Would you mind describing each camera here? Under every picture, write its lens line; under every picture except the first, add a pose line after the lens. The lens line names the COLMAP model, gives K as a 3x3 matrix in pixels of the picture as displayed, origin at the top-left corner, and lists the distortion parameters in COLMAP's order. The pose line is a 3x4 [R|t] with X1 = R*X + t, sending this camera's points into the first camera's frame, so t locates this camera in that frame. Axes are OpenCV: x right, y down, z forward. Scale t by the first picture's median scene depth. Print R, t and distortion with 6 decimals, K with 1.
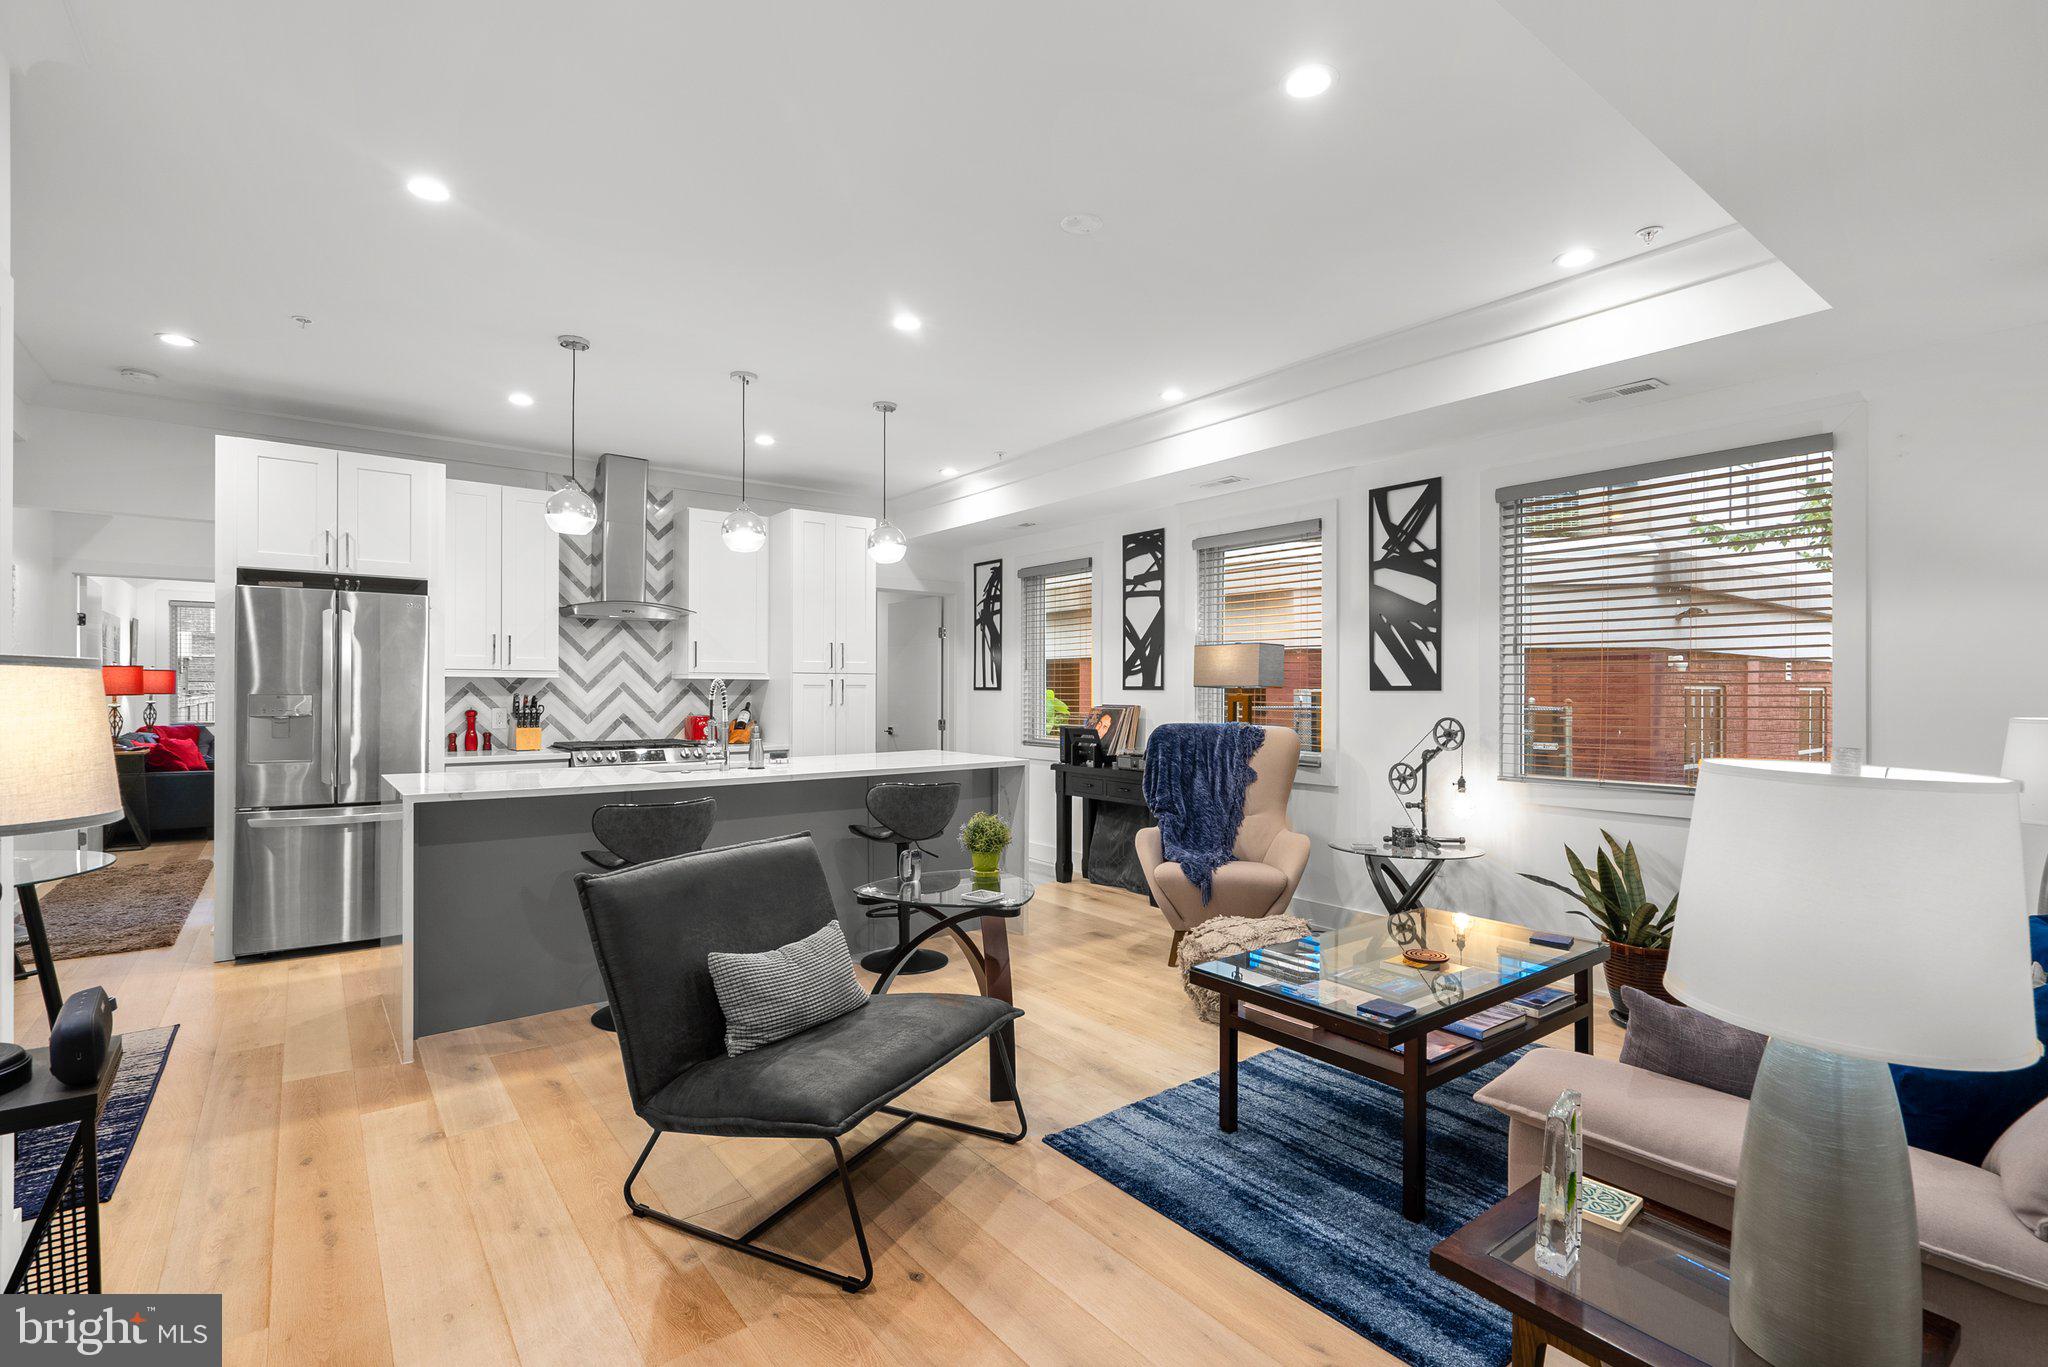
lens RADIAL K [[945.6, 0, 1031.1], [0, 945.6, 690.2], [0, 0, 1]] dist [-0.001074, 0.001009]
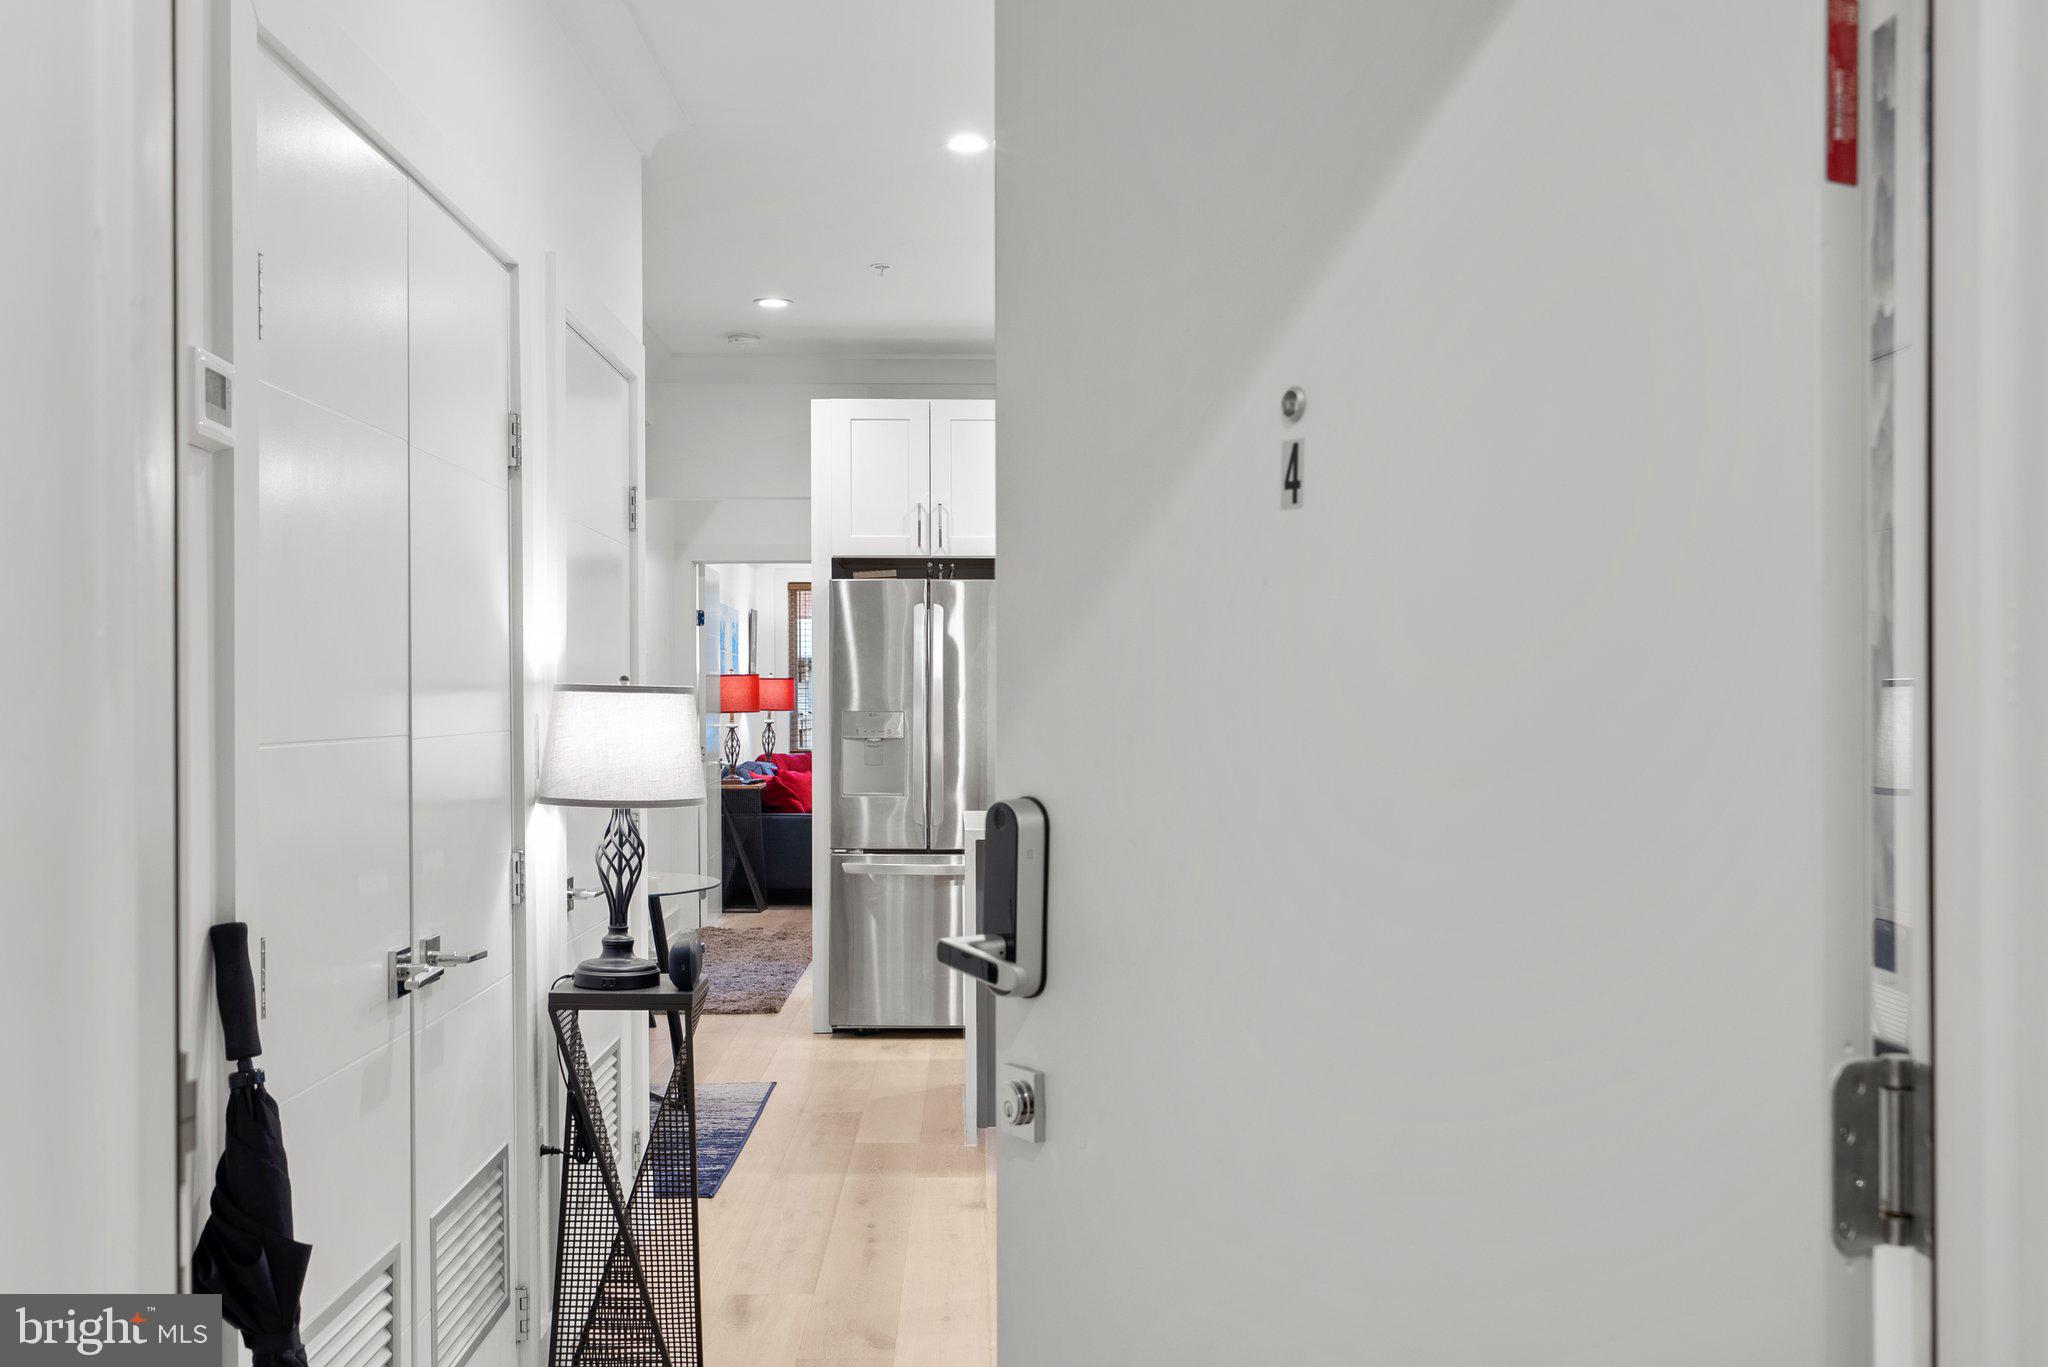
lens RADIAL K [[1966.7, 0, 1026.0], [0, 1966.7, 697.1], [0, 0, 1]] dist [0.129192, 0.000000]
pose [[0.809606, -0.006520, -0.586937, 0.293486], [0.006094, 0.999978, -0.002703, -0.002151], [0.586942, -0.001389, 0.809628, -0.281991]]
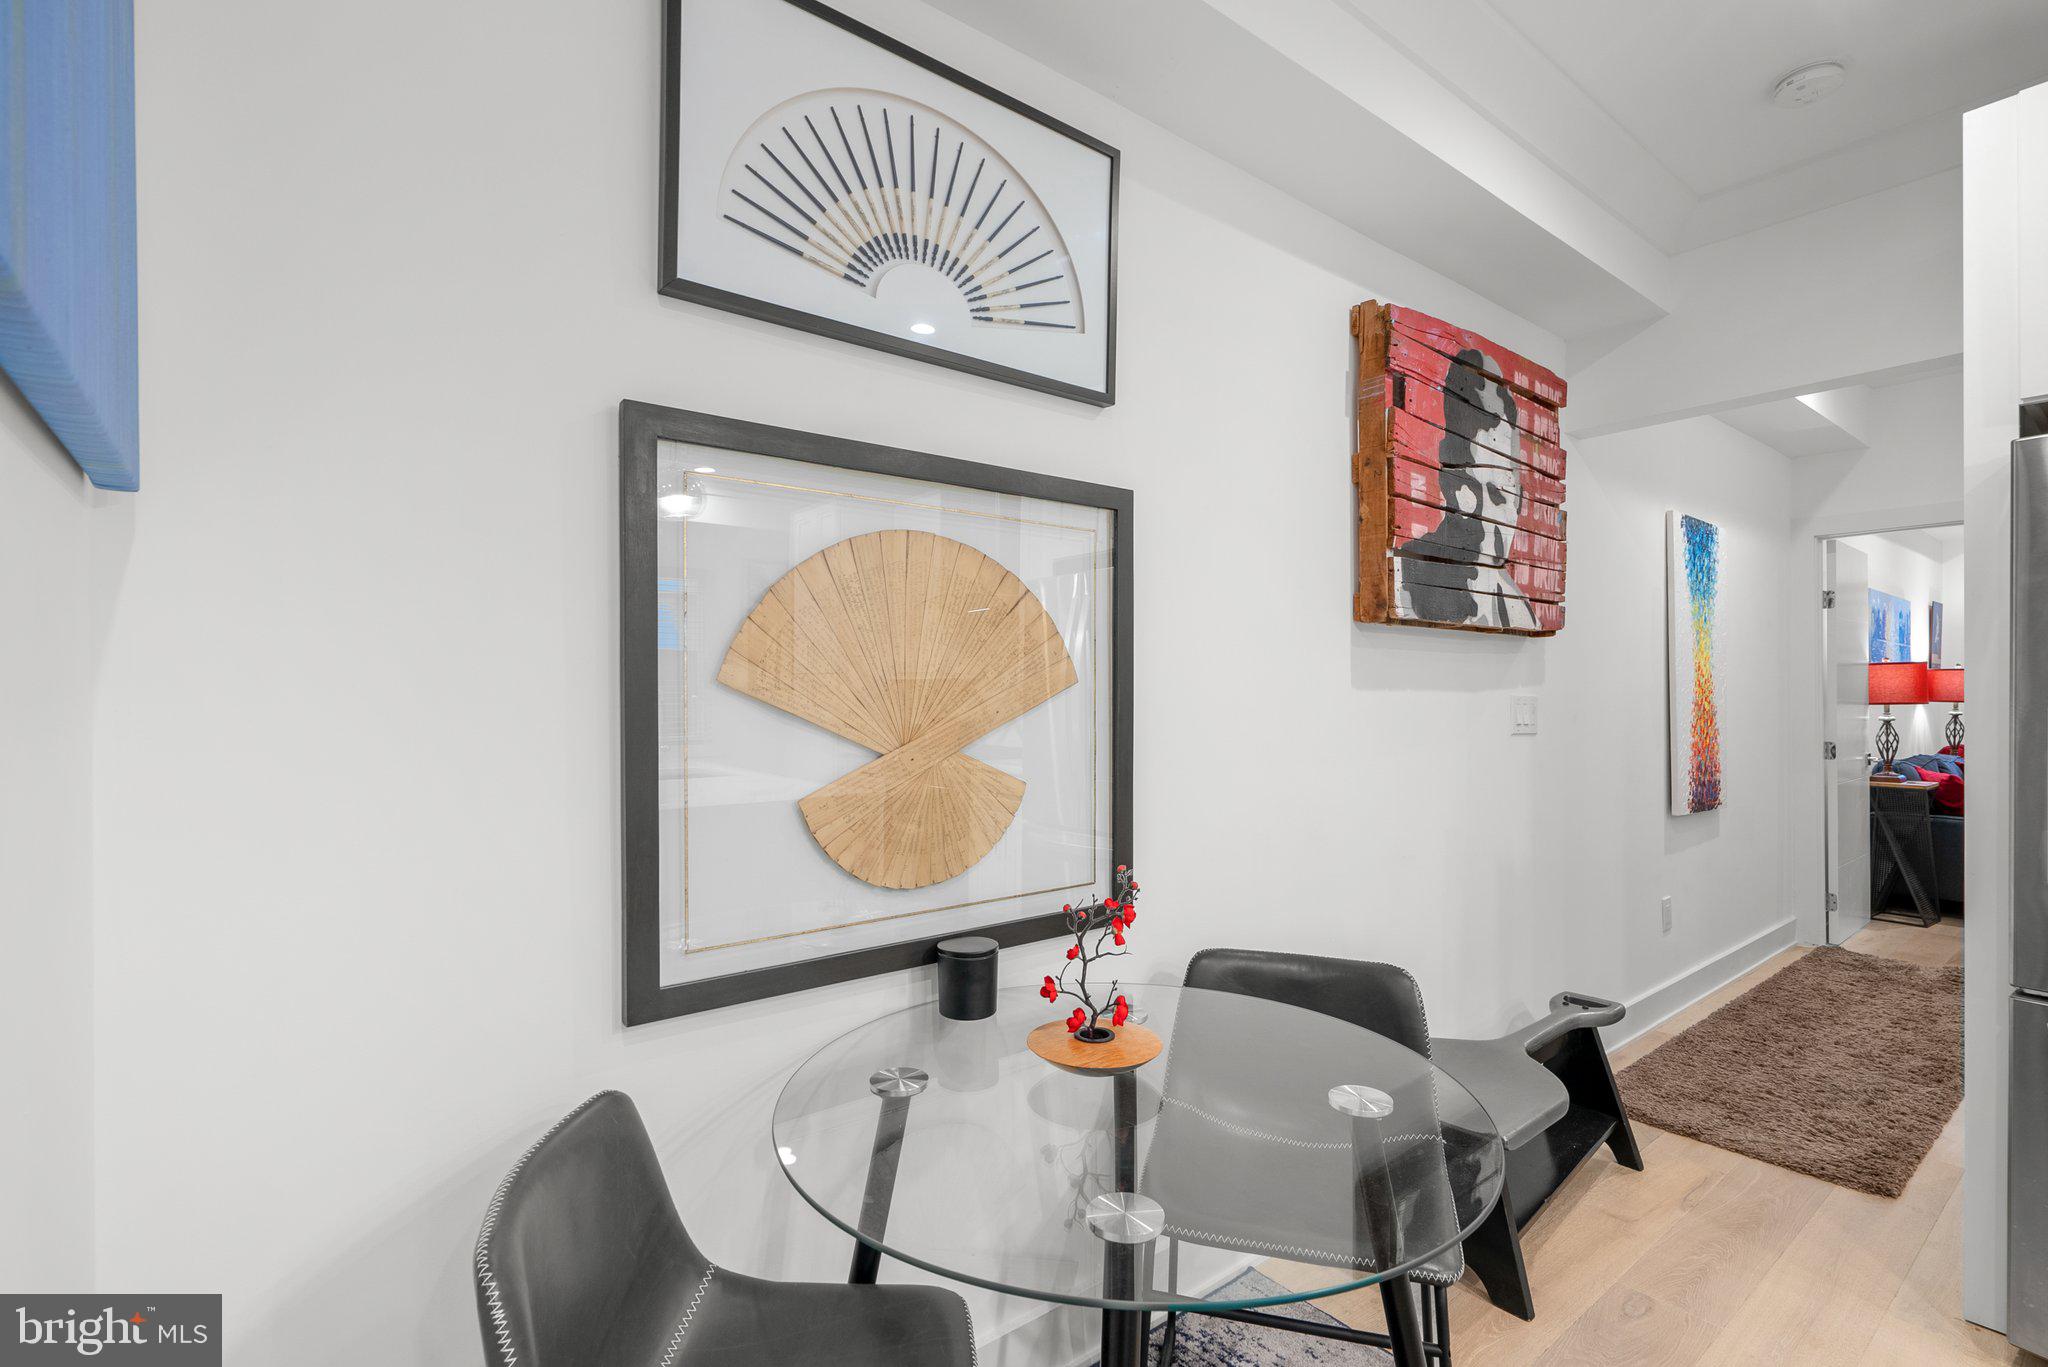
lens RADIAL K [[945.6, 0, 1015.2], [0, 945.6, 692.9], [0, 0, 1]] dist [-0.001074, 0.001009]
pose [[0.007890, -0.004654, -0.999958, -0.409275], [0.001213, 0.999988, -0.004644, -0.000952], [0.999968, -0.001176, 0.007896, 0.532381]]
